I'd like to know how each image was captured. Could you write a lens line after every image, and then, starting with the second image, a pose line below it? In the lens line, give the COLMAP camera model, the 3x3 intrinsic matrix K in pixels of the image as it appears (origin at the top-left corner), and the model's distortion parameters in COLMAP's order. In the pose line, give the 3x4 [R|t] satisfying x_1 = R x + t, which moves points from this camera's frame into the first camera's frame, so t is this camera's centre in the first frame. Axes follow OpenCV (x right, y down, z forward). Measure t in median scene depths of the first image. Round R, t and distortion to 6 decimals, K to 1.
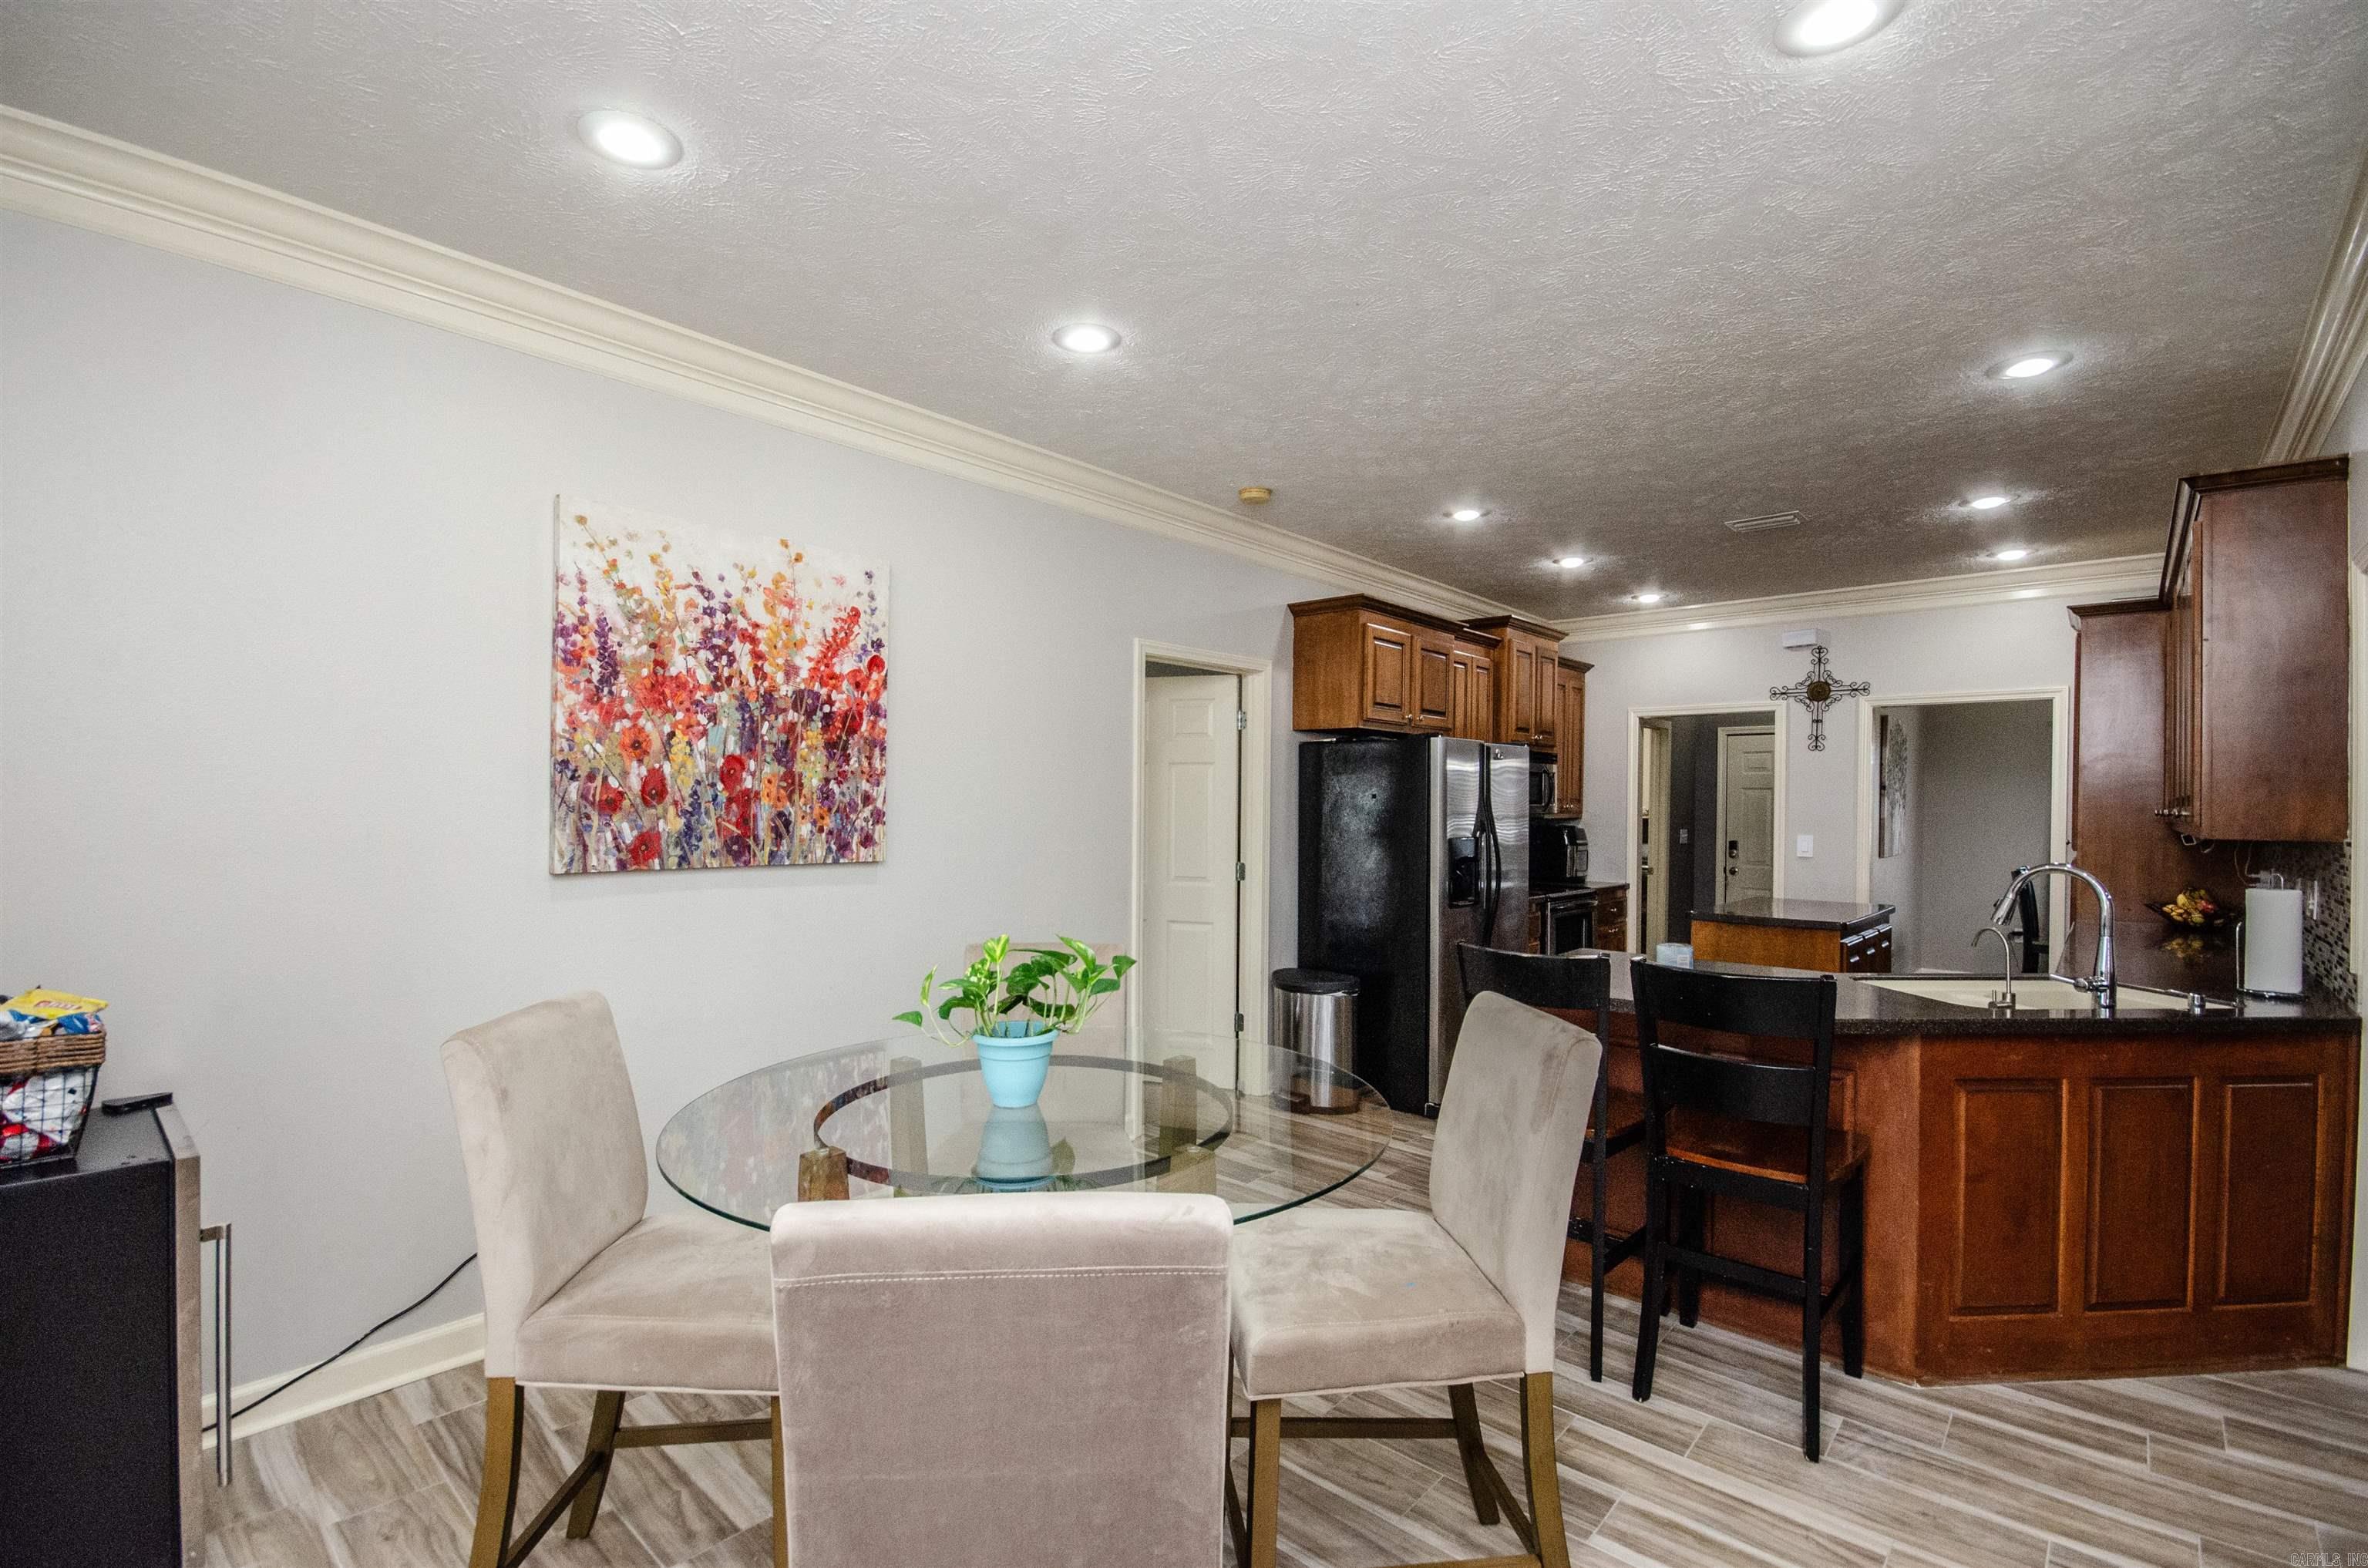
lens RADIAL K [[1052.5, 0, 1156.6], [0, 1052.5, 803.7], [0, 0, 1]] dist [0.000783, 0.000236]
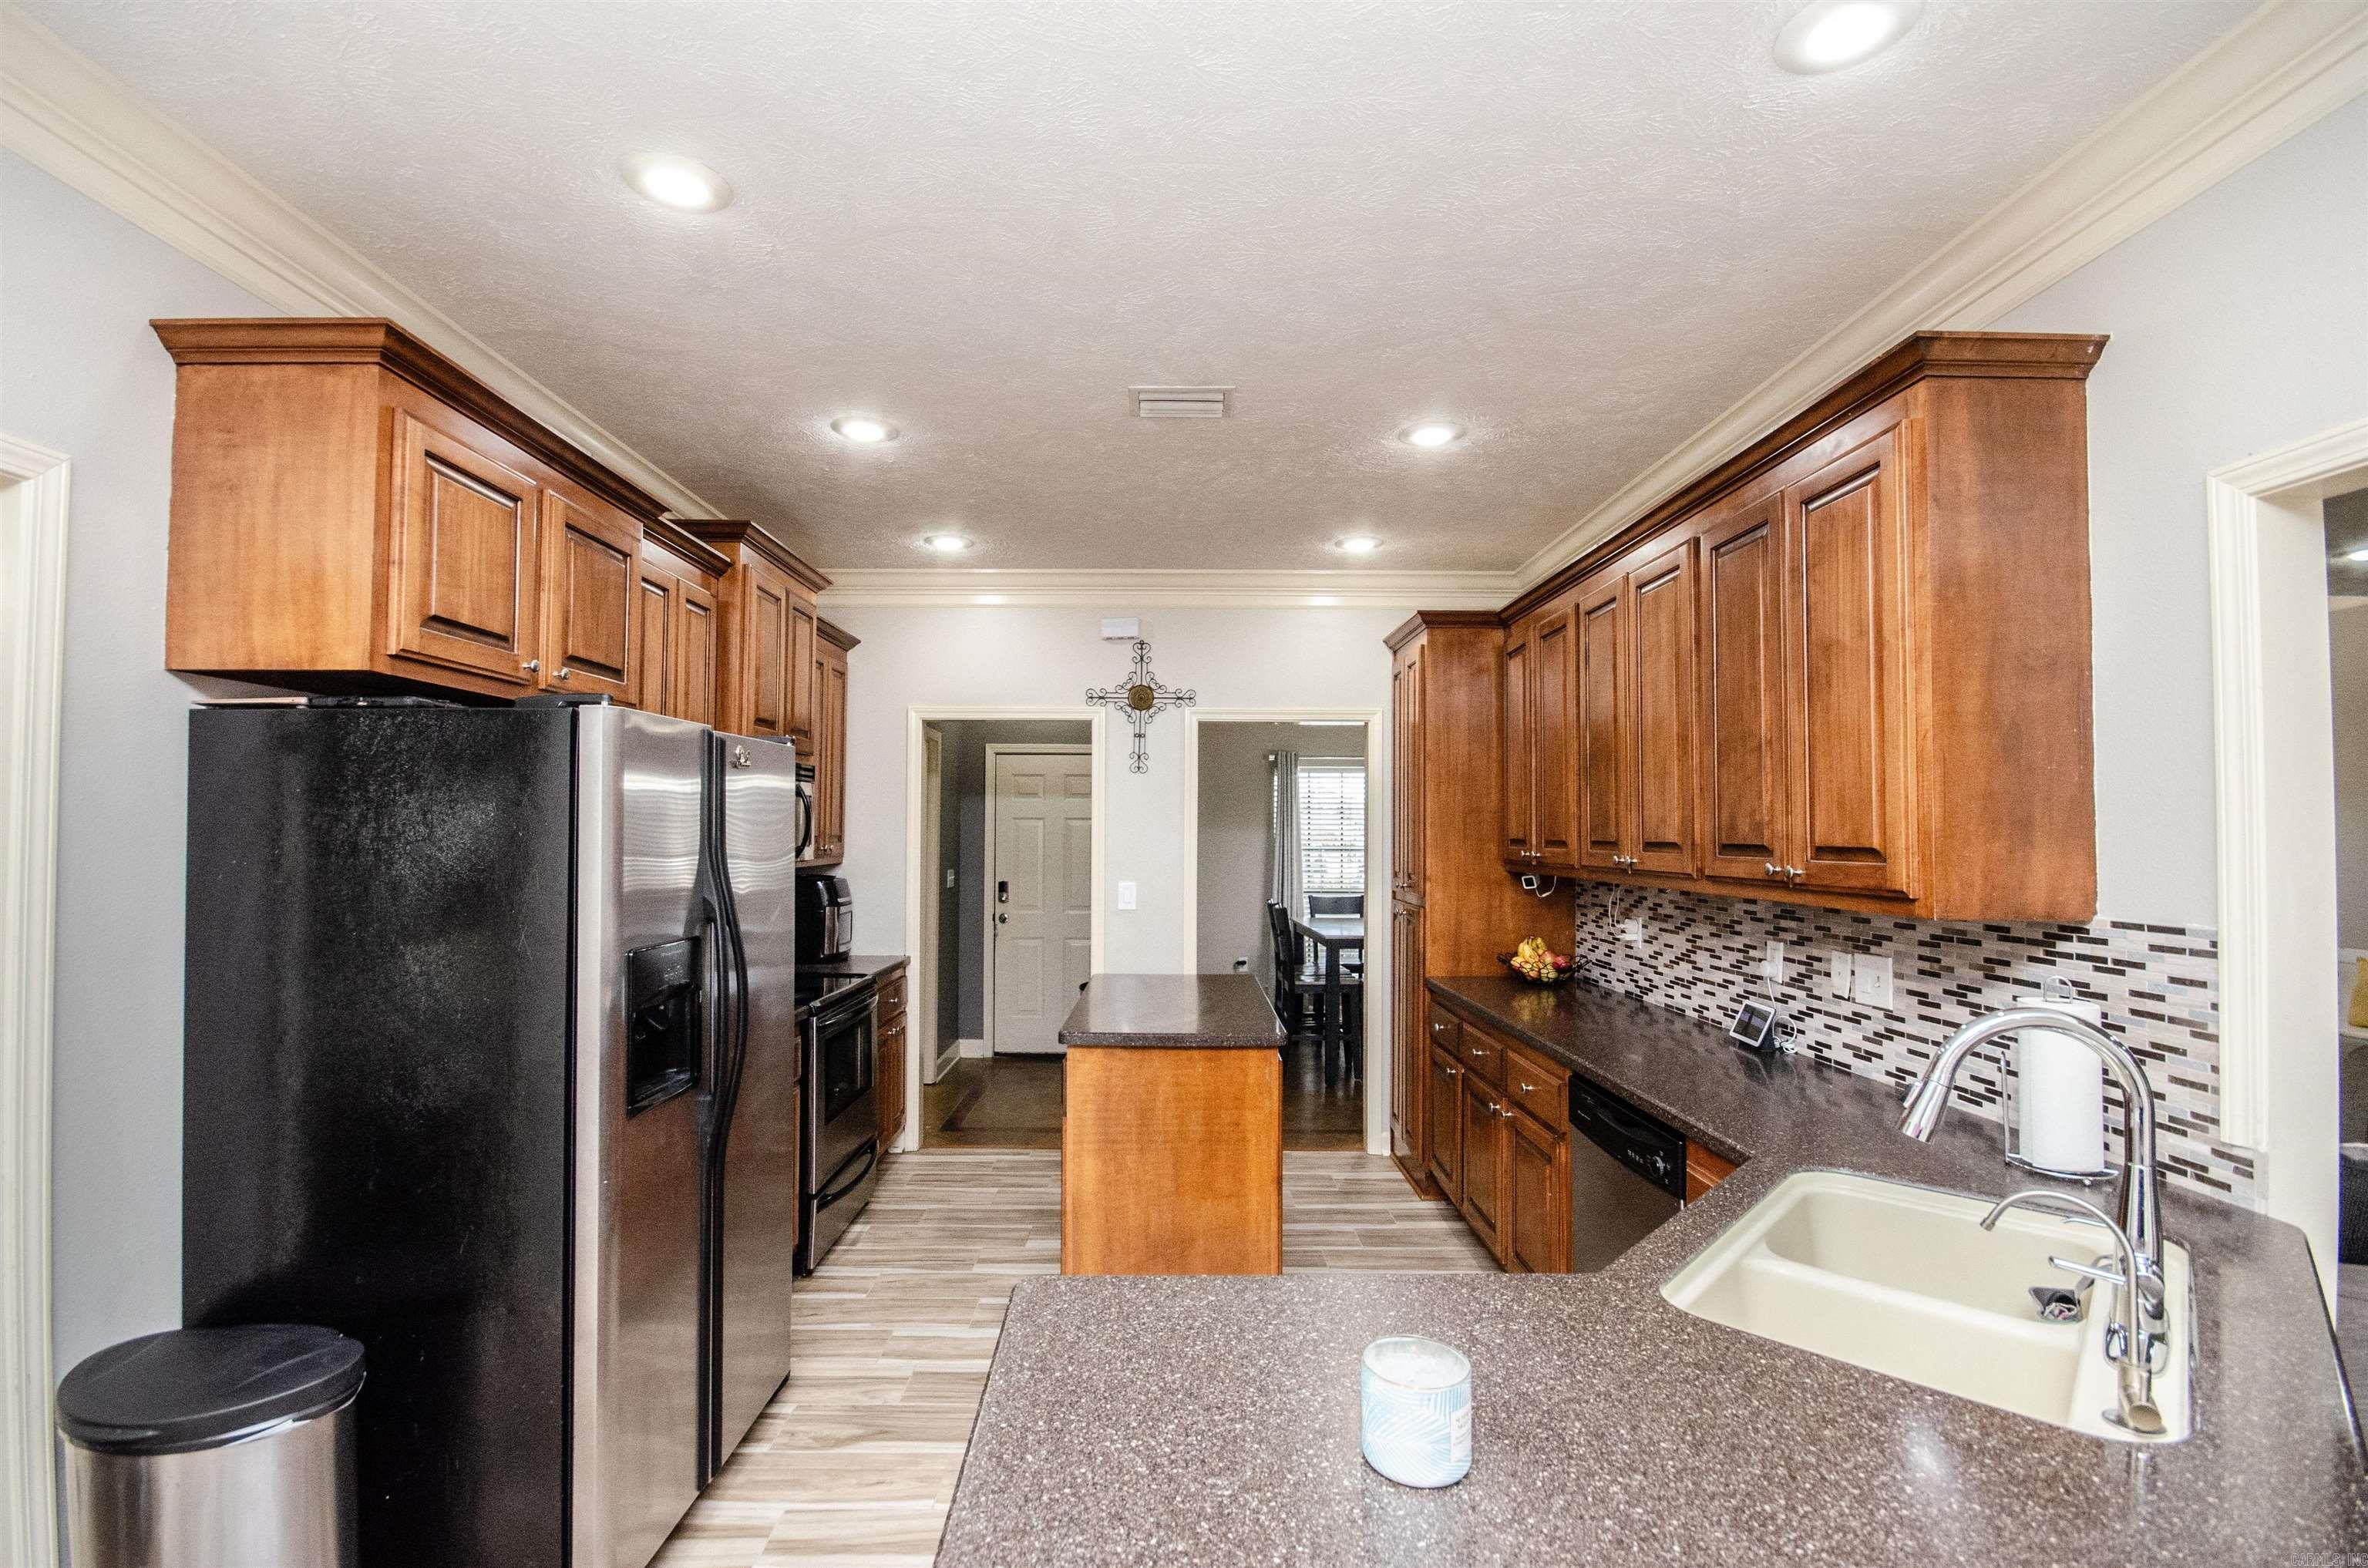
lens RADIAL K [[1034.3, 0, 1167.5], [0, 1034.3, 804.7], [0, 0, 1]] dist [-0.000563, -0.000762]
pose [[0.734195, 0.007865, 0.678893, 0.223312], [0.006528, 0.999805, -0.018642, -0.022774], [-0.678908, 0.018119, 0.734000, 0.789606]]
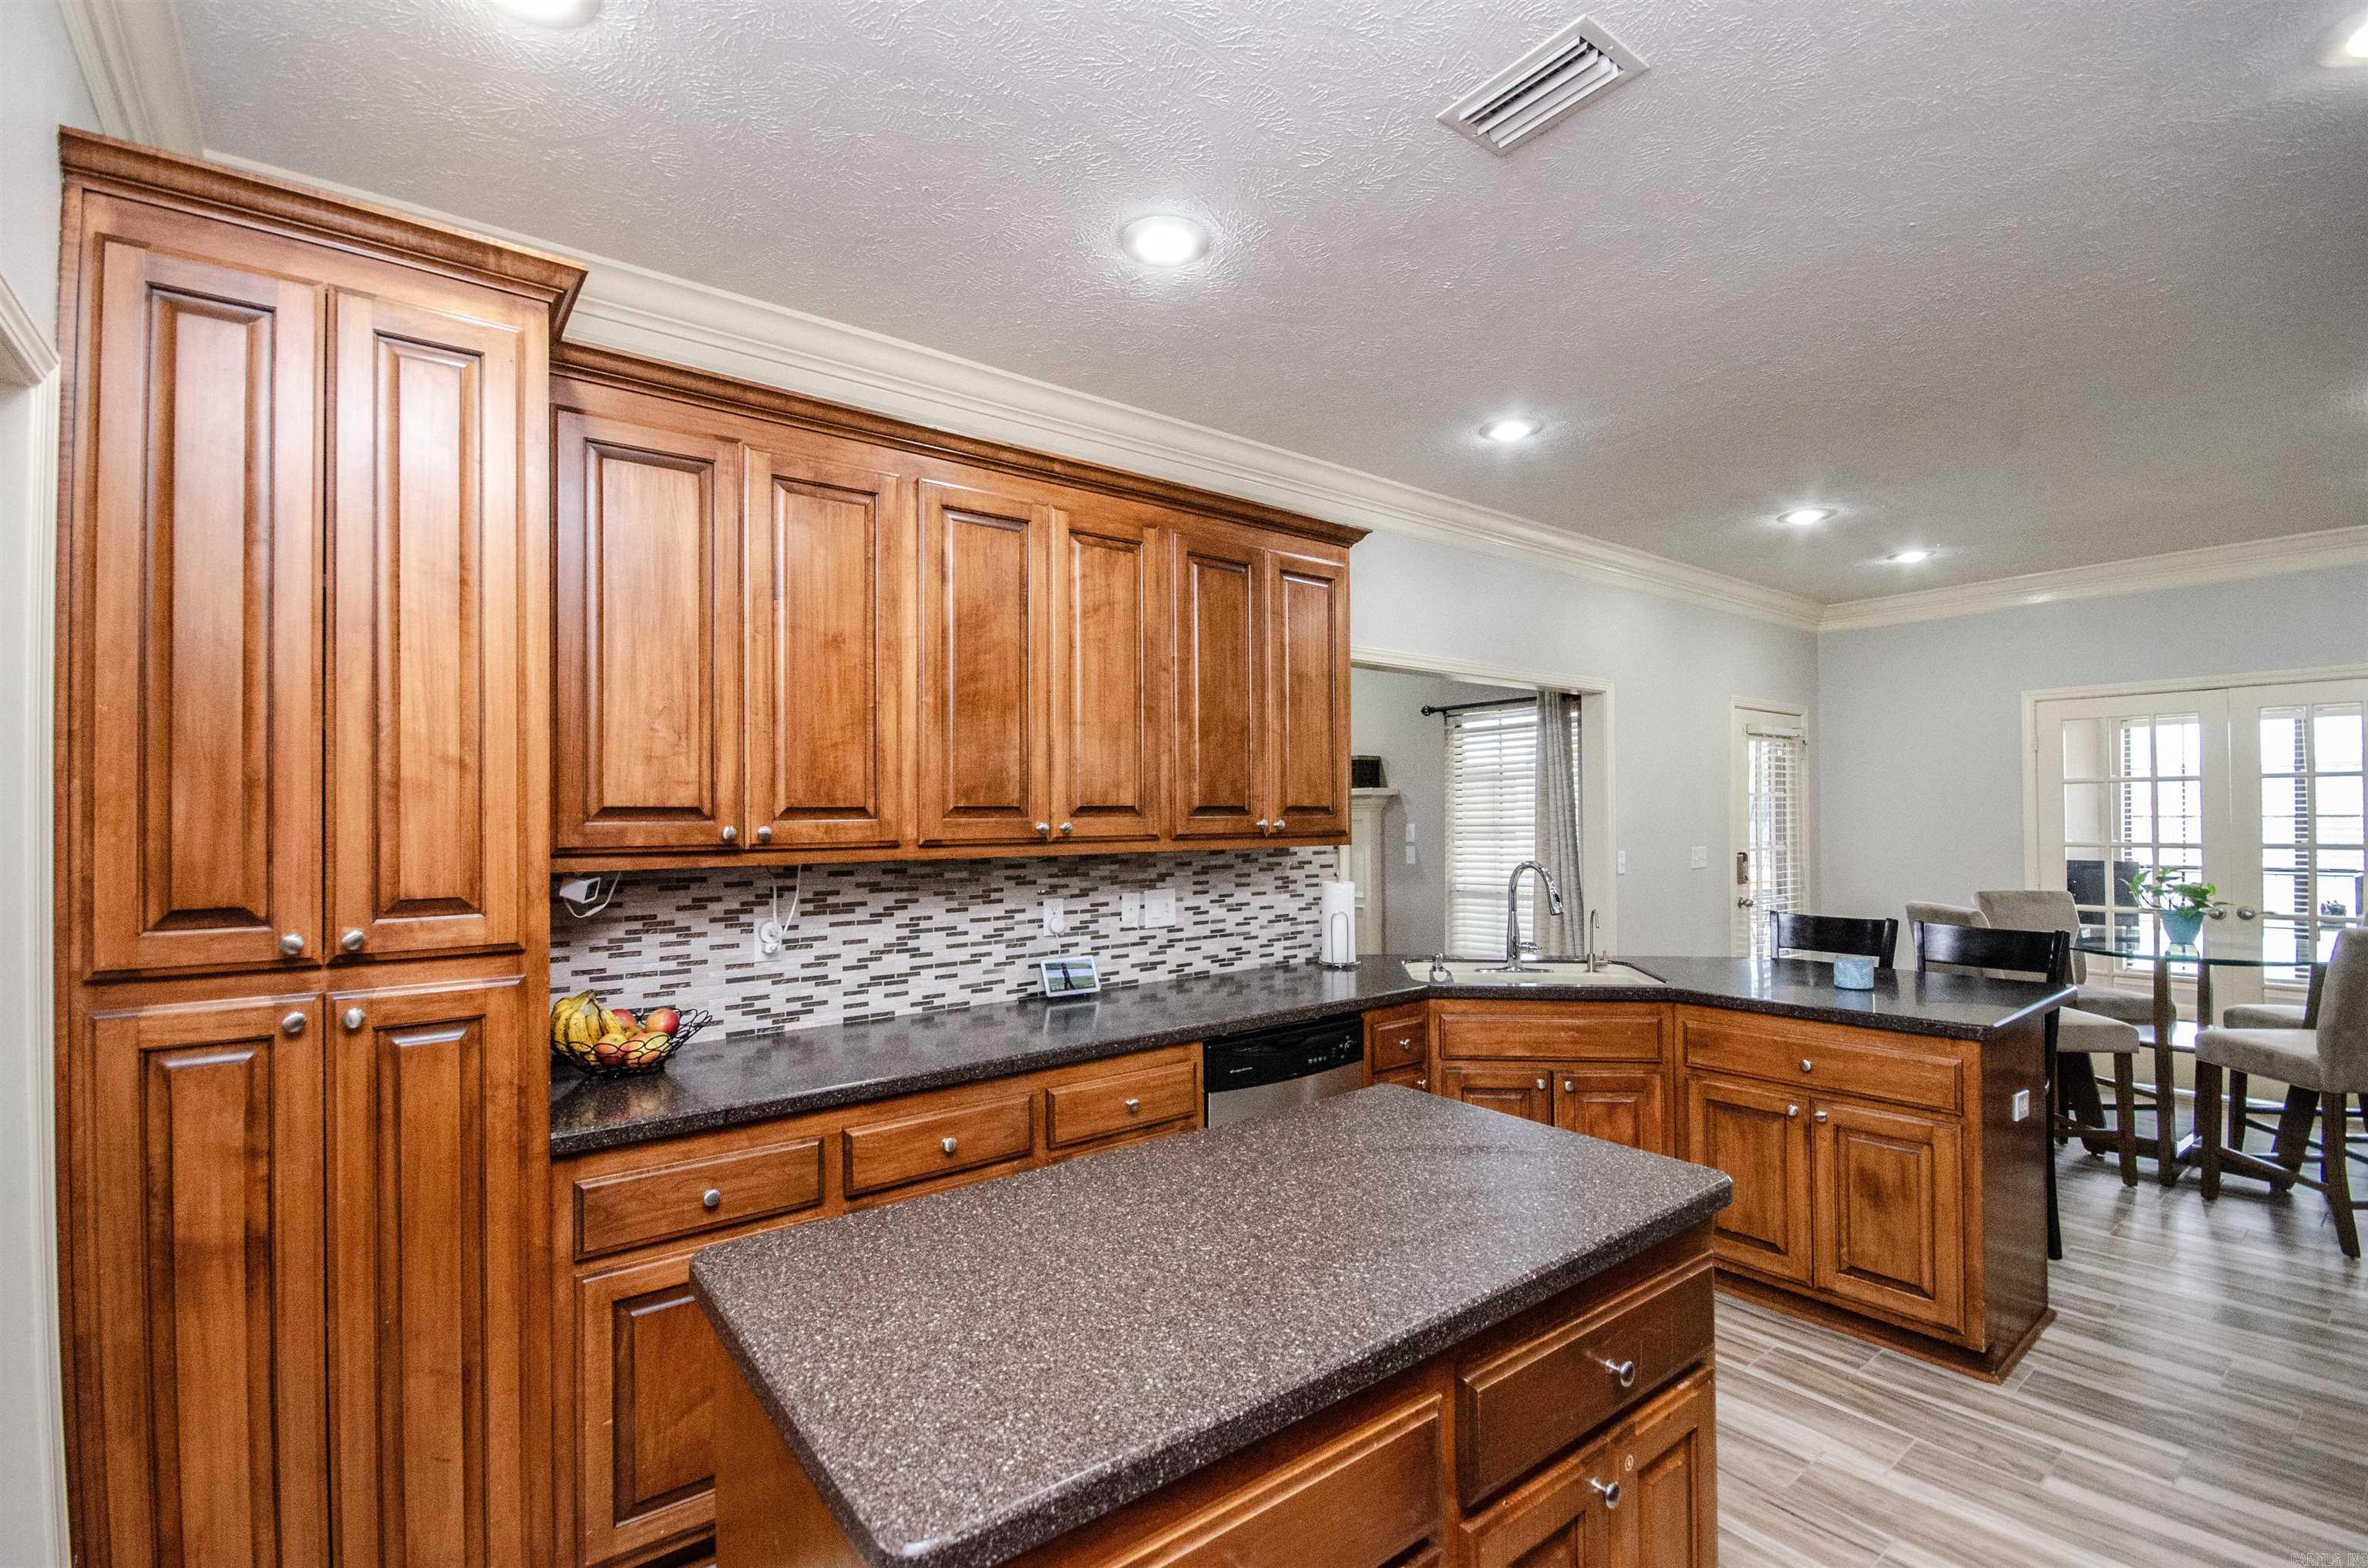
lens RADIAL K [[1039.9, 0, 1173.6], [0, 1039.9, 808.5], [0, 0, 1]] dist [-0.001580, -0.000537]
pose [[-0.984261, -0.000717, 0.176718, 0.905718], [-0.001543, 0.999989, -0.004534, 0.000607], [-0.176713, -0.004735, -0.984251, 1.981272]]
